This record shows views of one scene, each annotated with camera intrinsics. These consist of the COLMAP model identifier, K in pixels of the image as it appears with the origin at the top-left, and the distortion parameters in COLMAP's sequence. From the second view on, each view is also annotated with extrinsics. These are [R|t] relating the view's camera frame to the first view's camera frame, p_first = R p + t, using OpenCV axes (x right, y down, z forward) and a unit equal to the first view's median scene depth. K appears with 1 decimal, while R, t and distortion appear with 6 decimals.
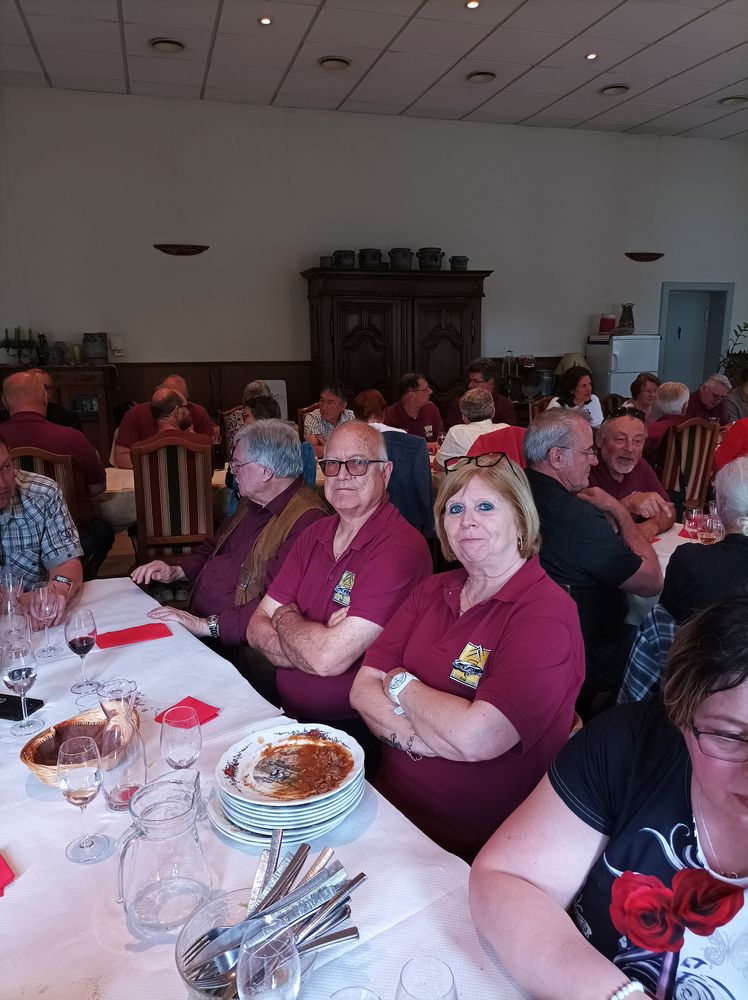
lens RADIAL K [[720.4, 0, 371.9], [0, 720.4, 486.7], [0, 0, 1]] dist [0.031287, -0.001010]
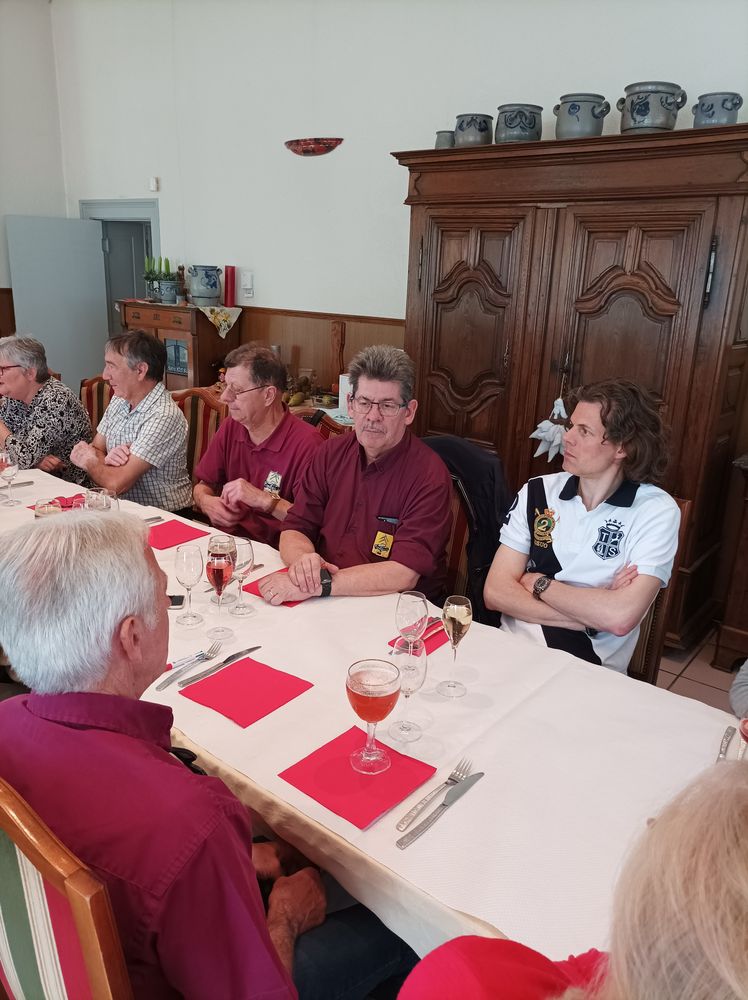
lens RADIAL K [[746.4, 0, 374.0], [0, 746.4, 500.0], [0, 0, 1]] dist [0.022143, -0.011167]
pose [[0.577343, 0.259961, -0.774013, 0.402142], [-0.219026, 0.962527, 0.159902, -0.125105], [0.786577, 0.077210, 0.612646, 0.610943]]
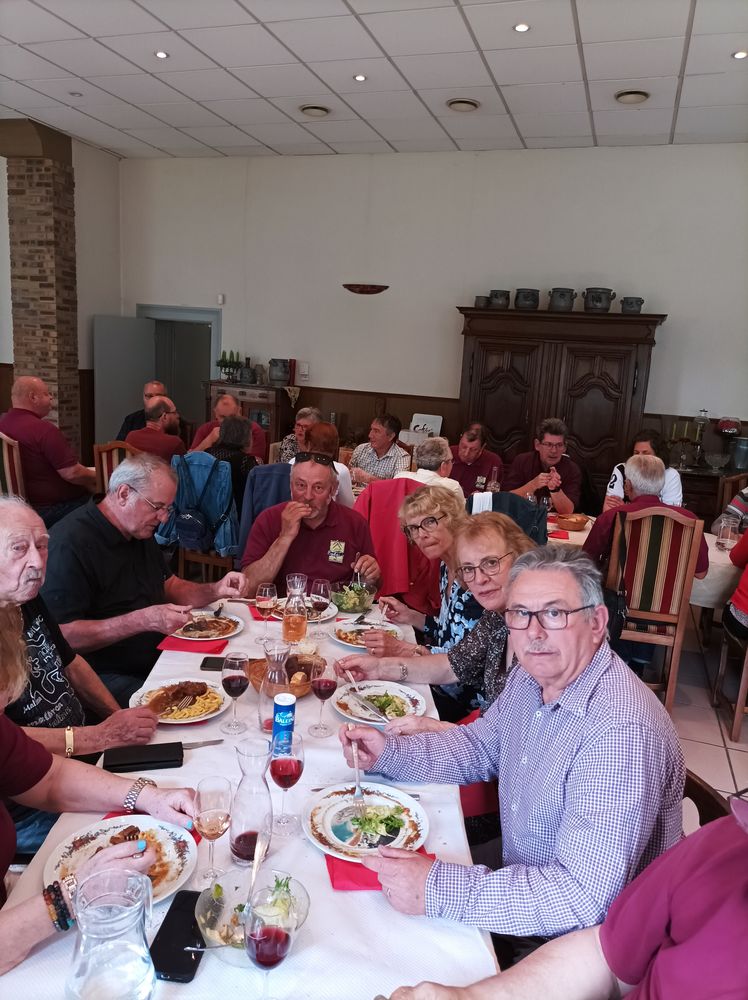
lens RADIAL K [[722.7, 0, 386.6], [0, 722.7, 503.5], [0, 0, 1]] dist [0.029582, -0.007879]
pose [[0.822284, 0.166169, -0.544277, 0.403164], [-0.187920, 0.982055, 0.015918, -0.030206], [0.537155, 0.089191, 0.838755, 0.119928]]
